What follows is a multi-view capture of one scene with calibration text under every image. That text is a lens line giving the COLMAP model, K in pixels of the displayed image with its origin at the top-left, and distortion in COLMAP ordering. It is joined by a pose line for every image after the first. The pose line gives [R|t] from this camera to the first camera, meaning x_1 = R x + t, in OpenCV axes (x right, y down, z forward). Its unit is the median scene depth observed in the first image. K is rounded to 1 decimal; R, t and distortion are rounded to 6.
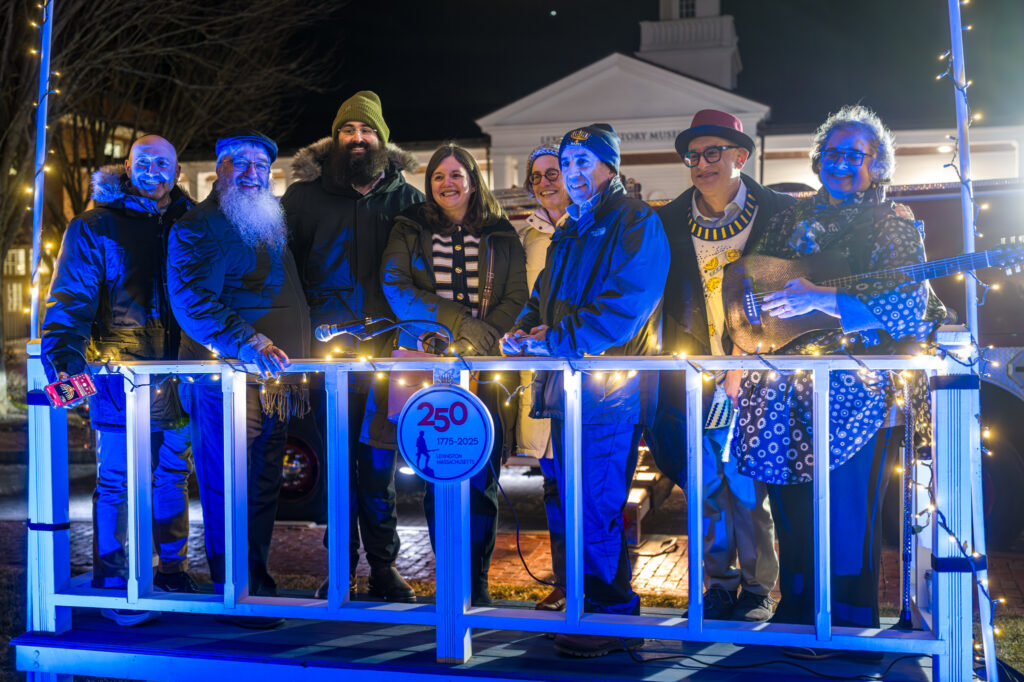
lens RADIAL K [[1048.2, 0, 512.0], [0, 1048.2, 341.0], [0, 0, 1]] dist [-0.005485, -0.005783]
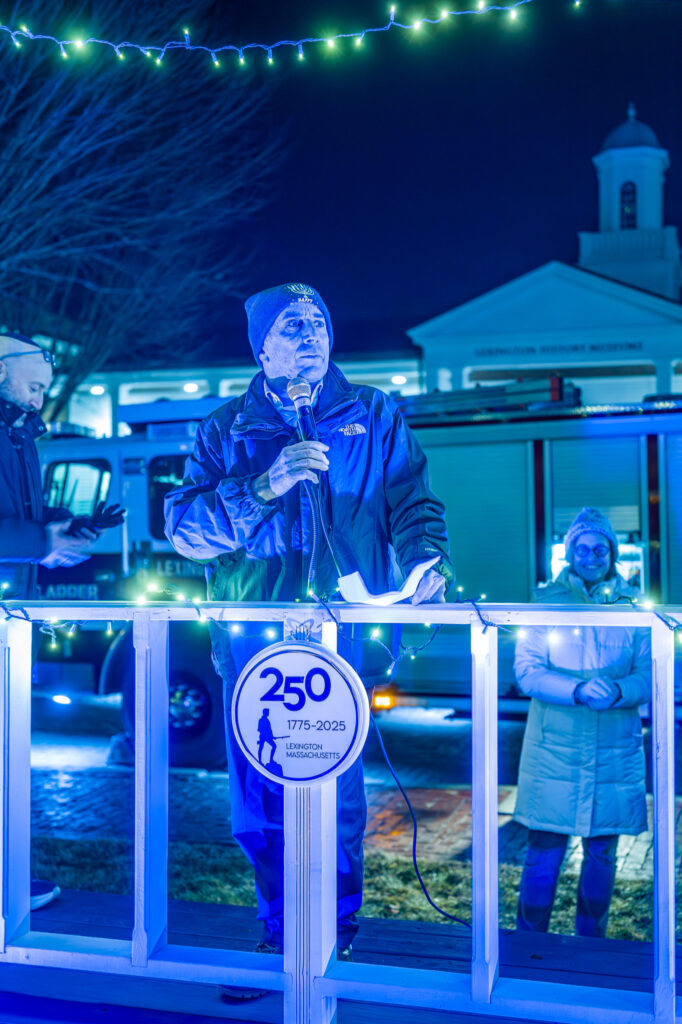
lens RADIAL K [[1039.0, 0, 431.3], [0, 1039.0, 536.4], [0, 0, 1]] dist [-0.016594, 0.022279]
pose [[0.999796, 0.009665, -0.017729, 0.030347], [-0.010050, 0.999713, -0.021739, -0.012474], [0.017514, 0.021913, 0.999606, 0.282201]]
